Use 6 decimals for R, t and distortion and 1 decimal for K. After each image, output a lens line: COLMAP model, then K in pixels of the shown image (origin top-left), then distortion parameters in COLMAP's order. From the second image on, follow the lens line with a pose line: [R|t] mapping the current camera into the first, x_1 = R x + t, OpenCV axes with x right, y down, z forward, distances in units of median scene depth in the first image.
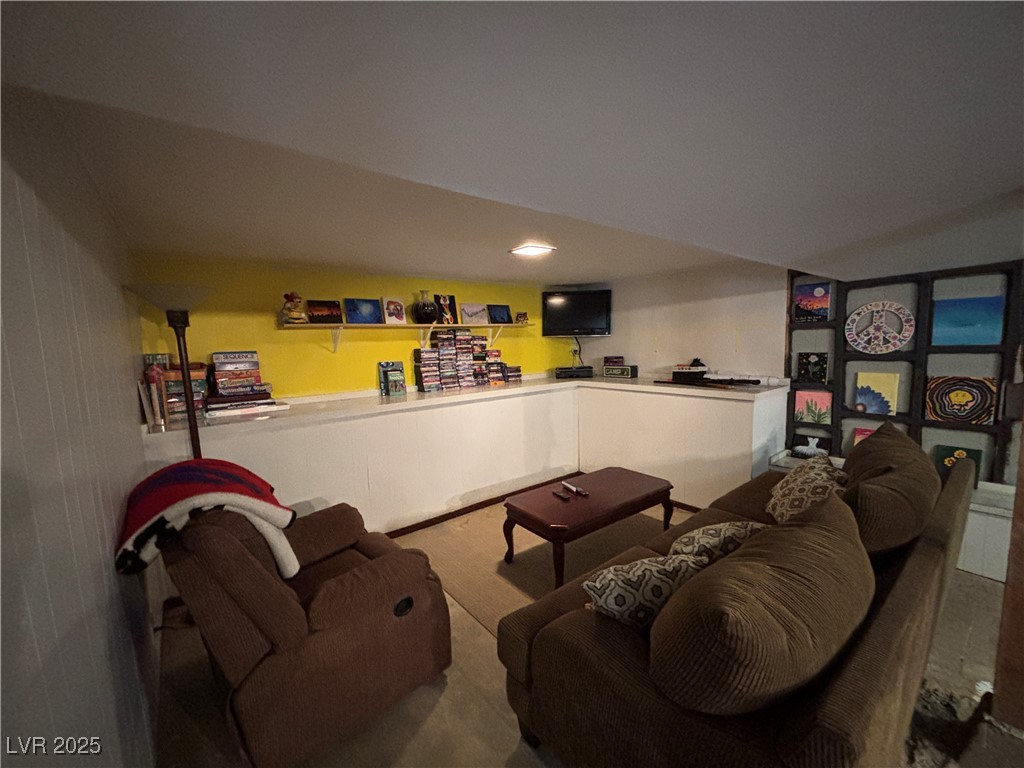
lens RADIAL K [[413.4, 0, 511.0], [0, 413.4, 385.7], [0, 0, 1]] dist [0.013311, -0.006960]
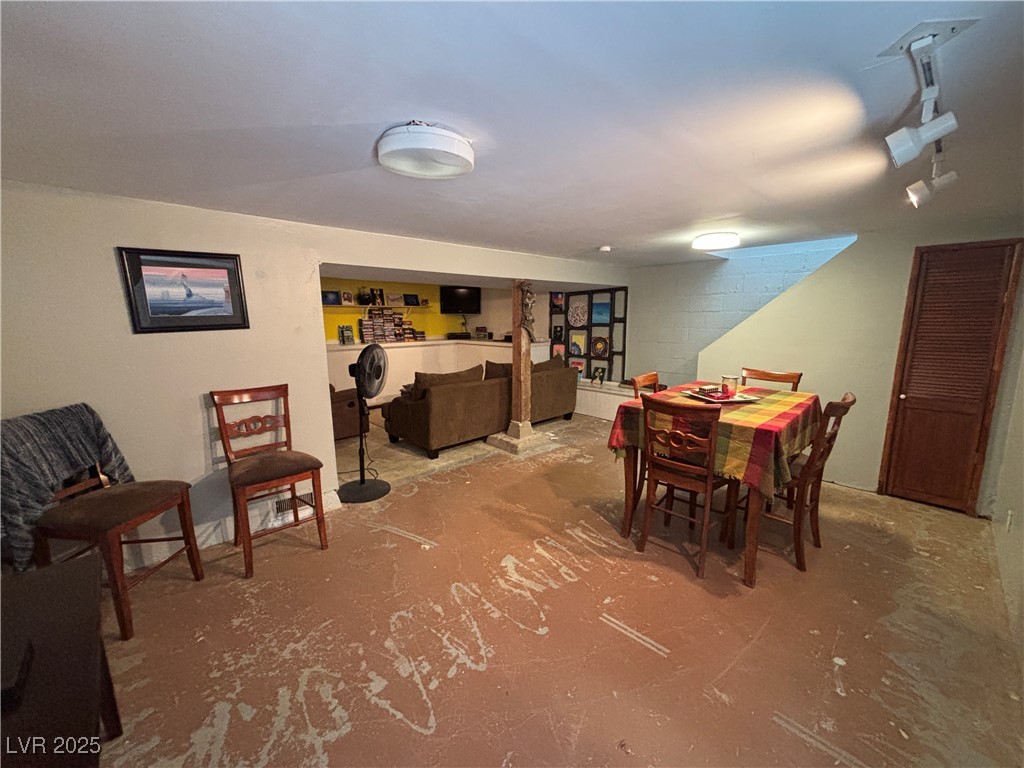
lens RADIAL K [[413.4, 0, 511.0], [0, 413.4, 385.7], [0, 0, 1]] dist [0.013311, -0.006960]
pose [[0.995087, 0.010378, 0.098463, 0.250793], [-0.016073, 0.998232, 0.057223, 0.087422], [-0.097695, -0.058524, 0.993494, -0.872856]]
